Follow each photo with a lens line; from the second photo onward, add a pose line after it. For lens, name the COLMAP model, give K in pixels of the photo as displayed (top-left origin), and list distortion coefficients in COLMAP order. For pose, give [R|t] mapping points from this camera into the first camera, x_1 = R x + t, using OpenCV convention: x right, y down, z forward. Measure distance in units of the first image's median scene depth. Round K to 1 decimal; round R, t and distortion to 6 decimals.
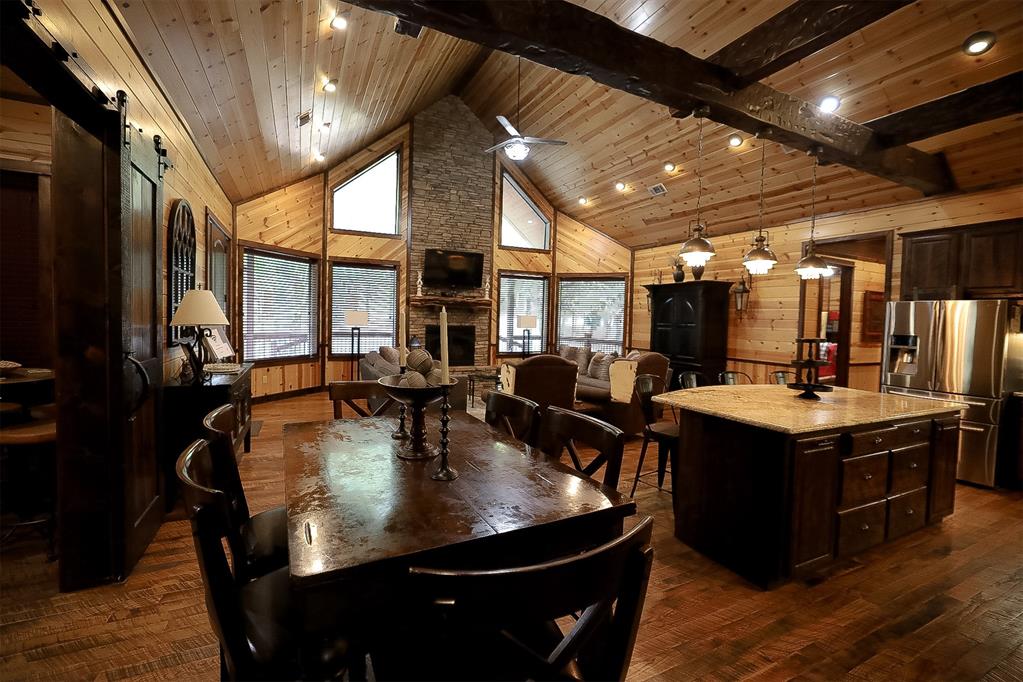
lens RADIAL K [[438.4, 0, 509.8], [0, 438.4, 339.4], [0, 0, 1]] dist [-0.028577, 0.009209]
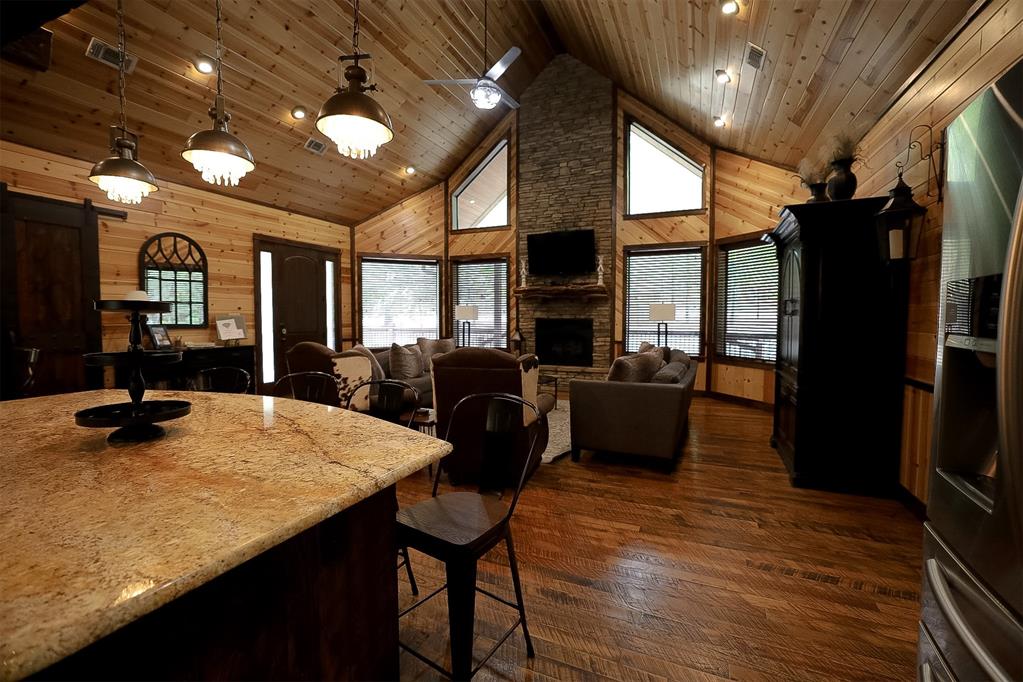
lens RADIAL K [[438.4, 0, 512.1], [0, 438.4, 335.3], [0, 0, 1]] dist [-0.028577, 0.009209]
pose [[0.660437, 0.009658, -0.750819, 0.452187], [-0.017444, 0.999845, -0.002483, 0.005537], [0.750679, 0.014736, 0.660503, 0.349999]]
